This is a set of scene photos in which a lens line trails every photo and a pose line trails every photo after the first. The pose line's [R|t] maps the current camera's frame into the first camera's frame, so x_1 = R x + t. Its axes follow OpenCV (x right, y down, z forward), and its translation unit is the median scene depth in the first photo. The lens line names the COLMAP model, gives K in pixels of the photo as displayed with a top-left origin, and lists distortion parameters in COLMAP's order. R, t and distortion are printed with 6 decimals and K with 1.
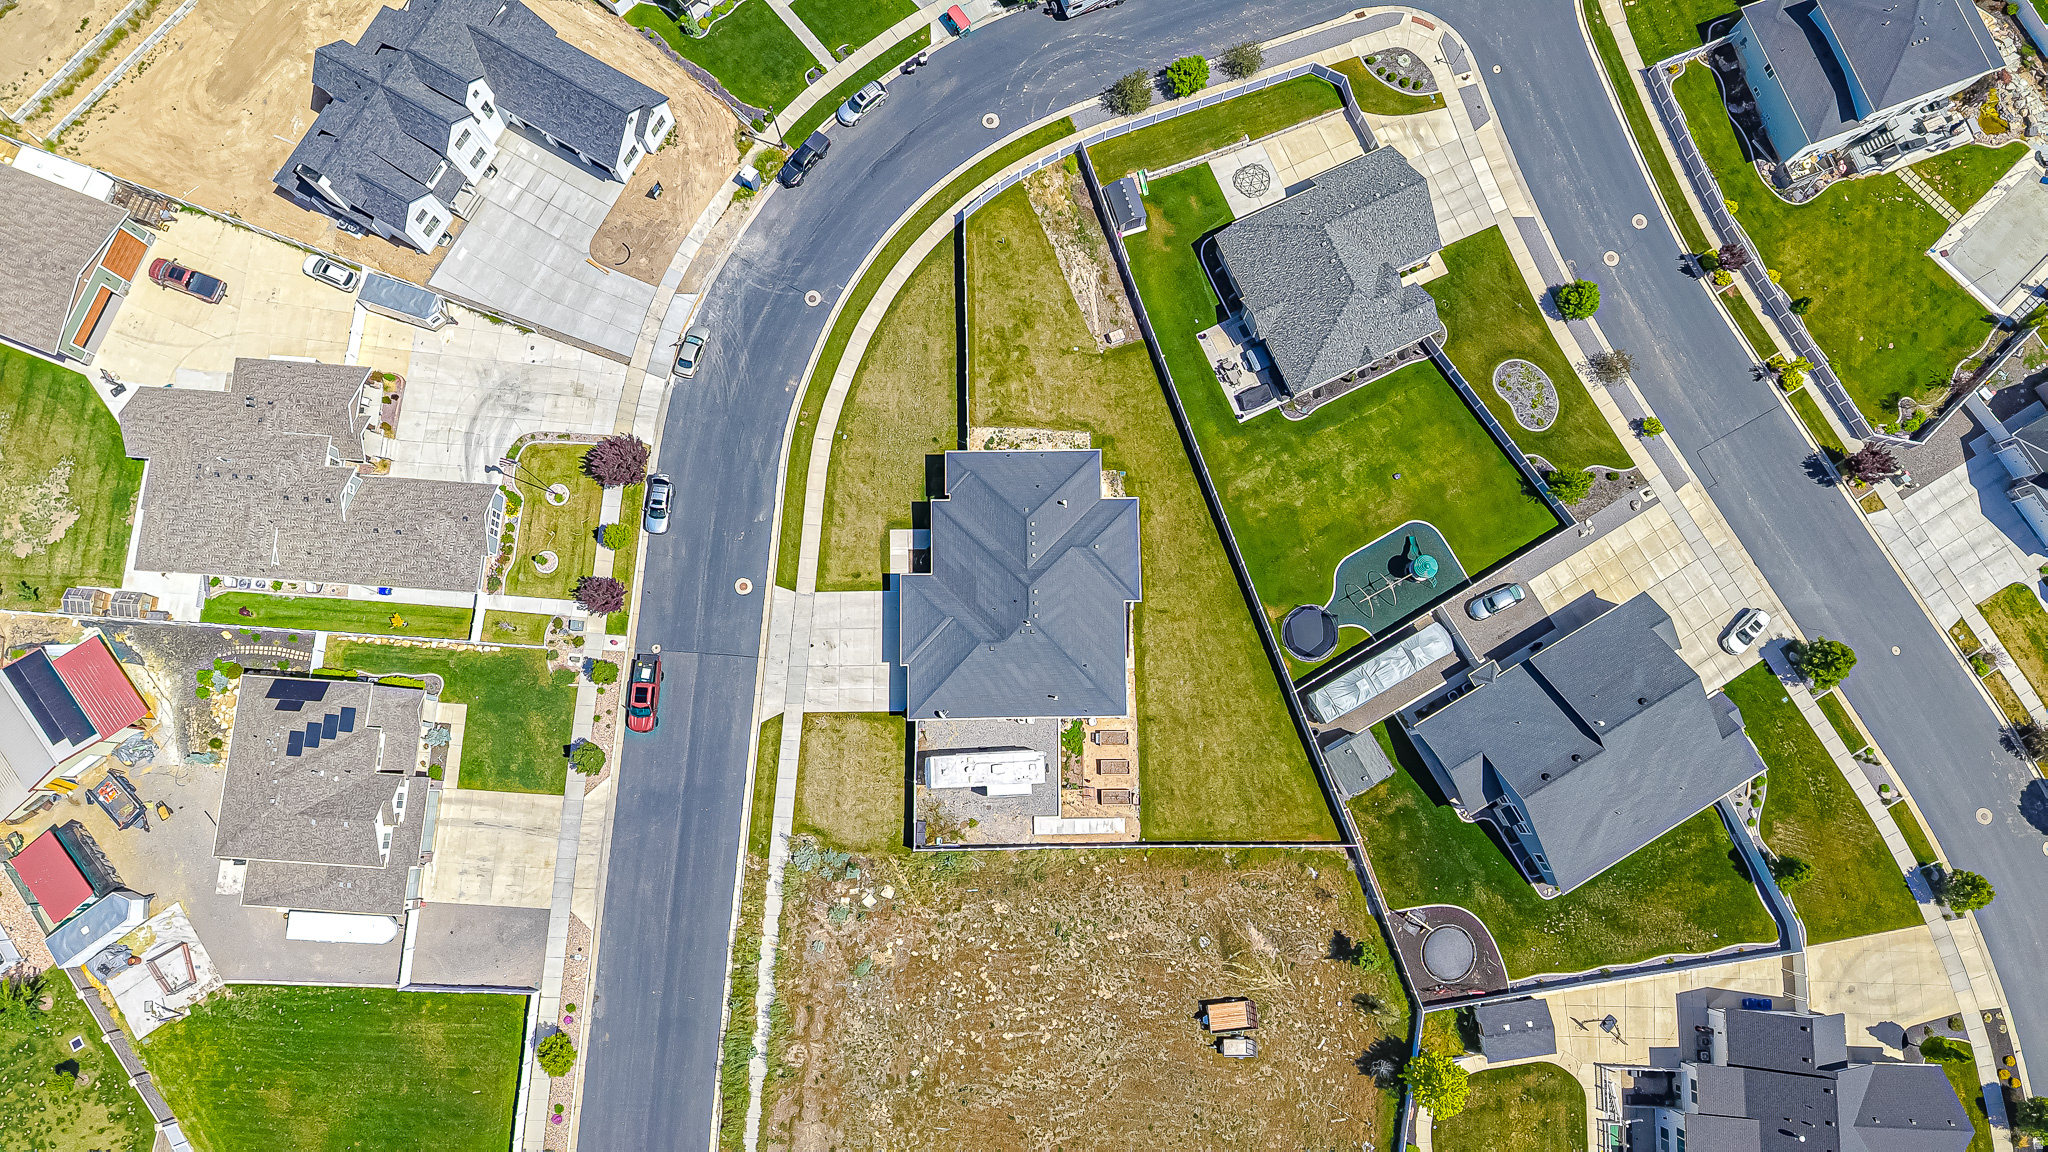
lens RADIAL K [[1367.5, 0, 1030.9], [0, 1367.5, 584.2], [0, 0, 1]] dist [0.047225, -0.053497]
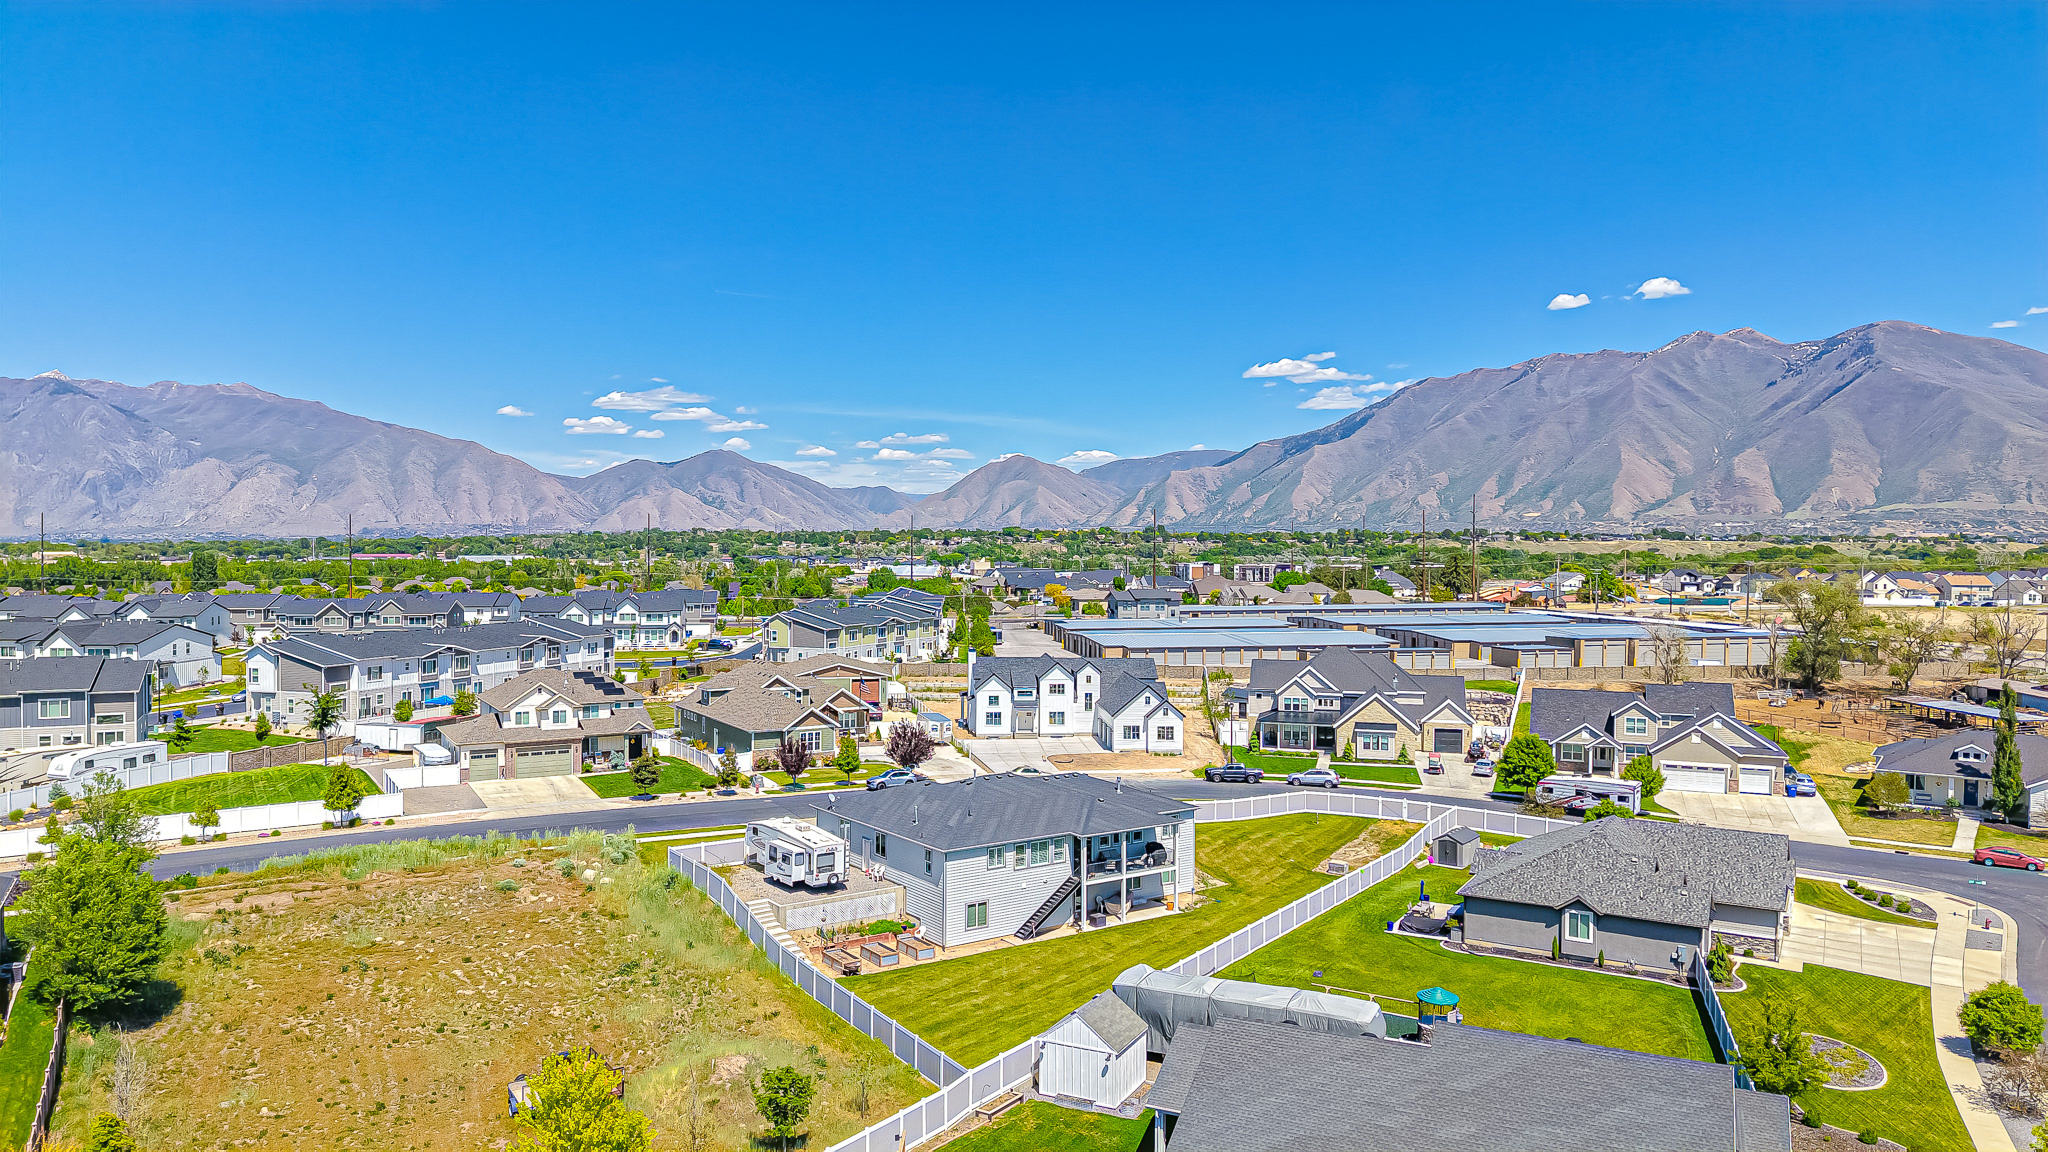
lens RADIAL K [[1367.5, 0, 1028.3], [0, 1367.5, 555.3], [0, 0, 1]] dist [0.047225, -0.053497]
pose [[0.566382, 0.002489, -0.824139, 0.669012], [-0.812846, 0.166693, -0.558118, 0.422119], [0.135989, 0.986006, 0.096435, 0.734784]]
